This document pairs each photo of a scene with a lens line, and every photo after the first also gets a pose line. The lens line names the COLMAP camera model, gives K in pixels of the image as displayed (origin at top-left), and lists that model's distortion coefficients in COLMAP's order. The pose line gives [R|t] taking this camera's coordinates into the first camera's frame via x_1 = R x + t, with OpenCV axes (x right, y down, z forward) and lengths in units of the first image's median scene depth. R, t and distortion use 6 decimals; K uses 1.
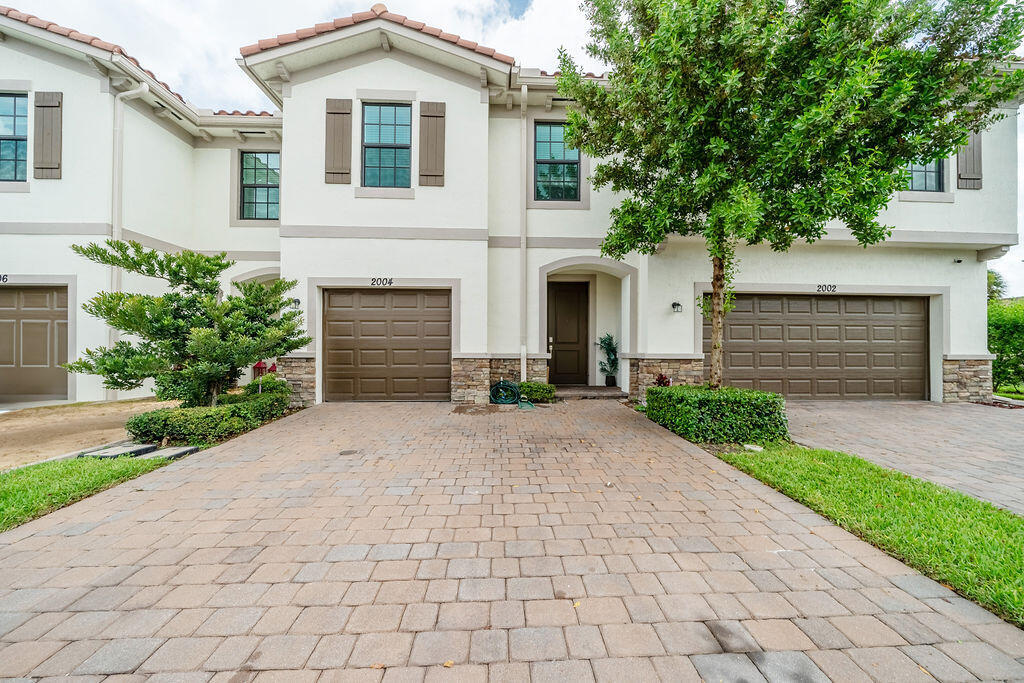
lens RADIAL K [[360.5, 0, 513.8], [0, 360.5, 347.5], [0, 0, 1]] dist [-0.000887, -0.000117]
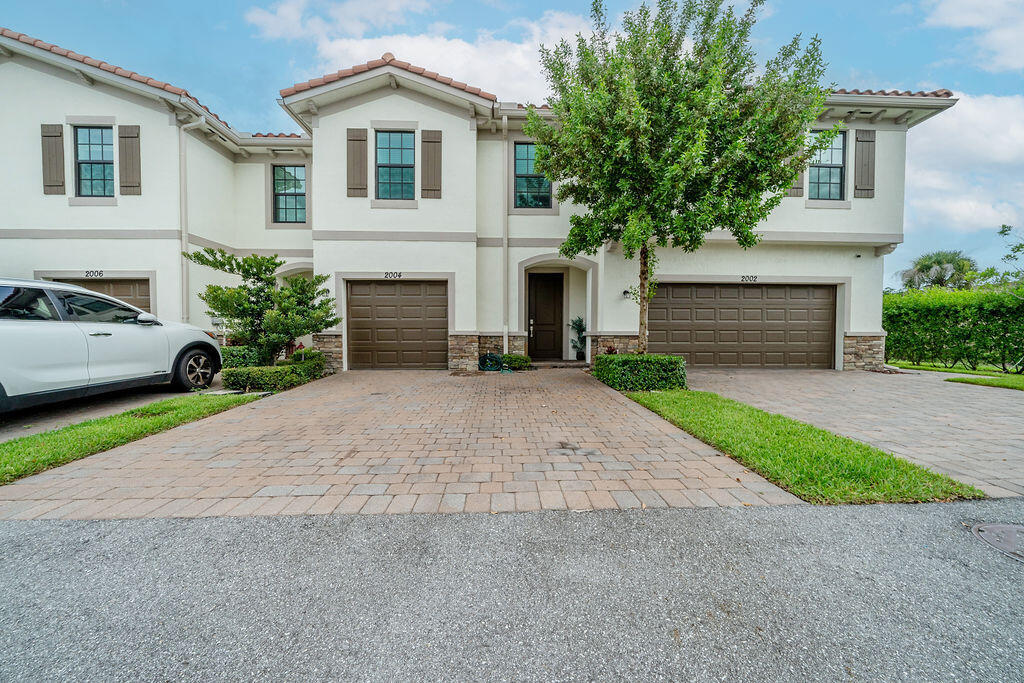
lens RADIAL K [[360.5, 0, 513.8], [0, 360.5, 347.5], [0, 0, 1]] dist [-0.000887, -0.000117]
pose [[0.999984, -0.002329, -0.005156, 0.065278], [0.002500, 0.999433, 0.033567, 0.031480], [0.005075, -0.033580, 0.999423, -0.273954]]
